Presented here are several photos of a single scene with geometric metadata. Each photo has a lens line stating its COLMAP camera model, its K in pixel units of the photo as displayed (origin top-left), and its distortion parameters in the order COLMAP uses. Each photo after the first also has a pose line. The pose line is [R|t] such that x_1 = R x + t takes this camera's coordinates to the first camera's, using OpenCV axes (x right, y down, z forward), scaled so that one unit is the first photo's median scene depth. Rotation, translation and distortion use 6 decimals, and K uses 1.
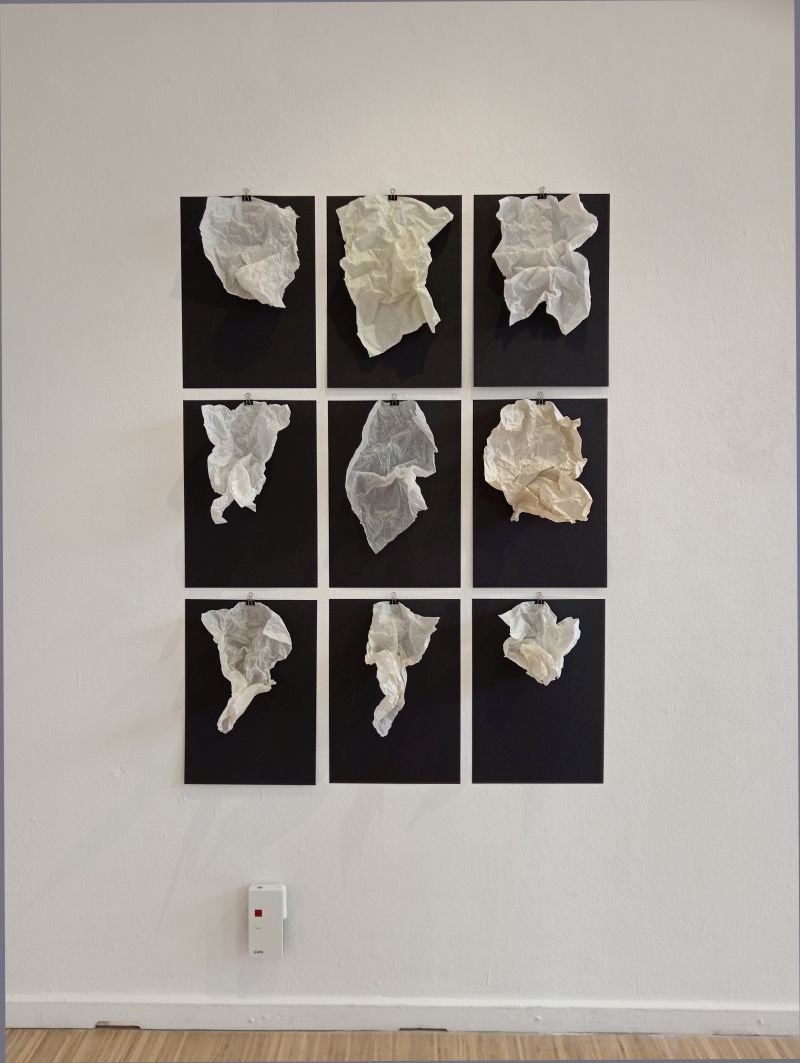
lens RADIAL K [[829.0, 0, 399.2], [0, 829.0, 539.2], [0, 0, 1]] dist [0.019983, 0.000935]
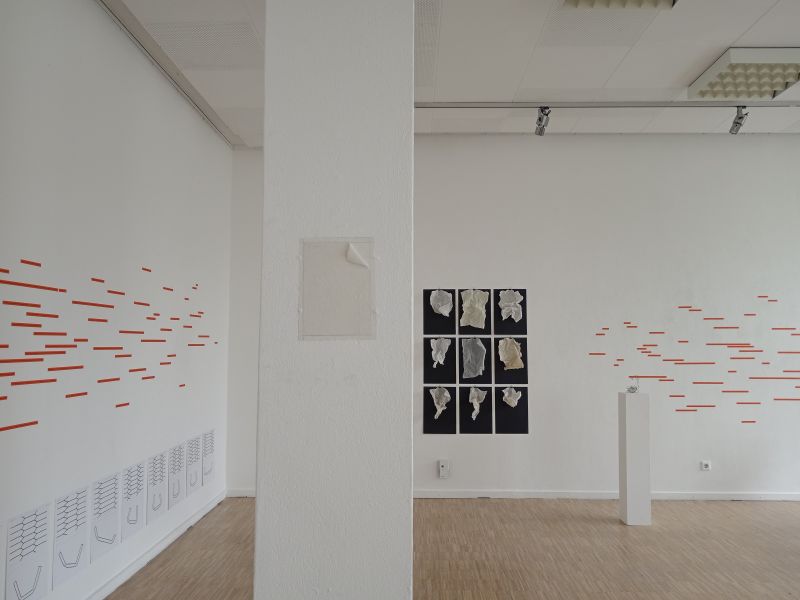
lens RADIAL K [[623.9, 0, 396.1], [0, 623.9, 293.7], [0, 0, 1]] dist [0.019983, 0.000935]
pose [[0.999855, 0.001017, -0.016984, -0.348850], [-0.003099, 0.992401, -0.123009, -0.002866], [0.016730, 0.123043, 0.992260, -2.129492]]
